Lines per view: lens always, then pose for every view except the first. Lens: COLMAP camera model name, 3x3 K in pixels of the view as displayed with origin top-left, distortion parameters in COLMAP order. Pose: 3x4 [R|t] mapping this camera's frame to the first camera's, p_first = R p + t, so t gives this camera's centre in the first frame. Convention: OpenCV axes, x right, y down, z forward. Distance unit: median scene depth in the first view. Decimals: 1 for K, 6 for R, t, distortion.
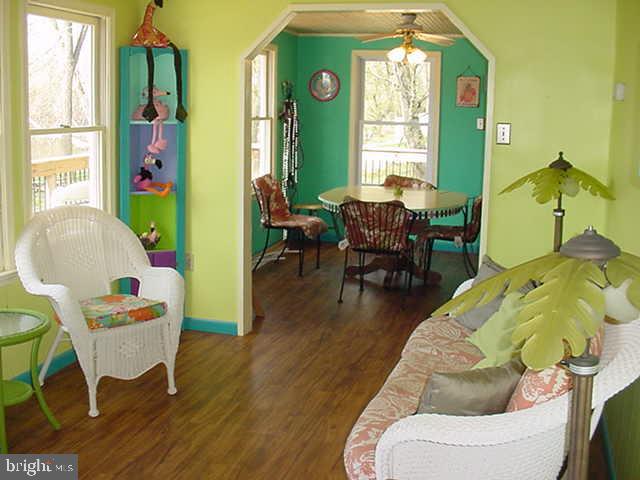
lens RADIAL K [[788.0, 0, 320.0], [0, 788.0, 240.0], [0, 0, 1]] dist [-0.159922, 0.055796]
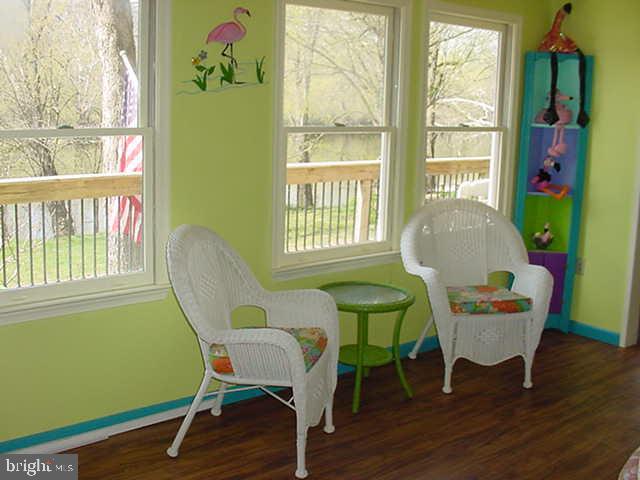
lens RADIAL K [[788.0, 0, 320.0], [0, 788.0, 240.0], [0, 0, 1]] dist [-0.159922, 0.055796]
pose [[0.828270, 0.103817, -0.550628, 0.111533], [-0.107361, 0.993883, 0.025894, 0.005125], [0.549948, 0.037669, 0.834349, -0.014662]]
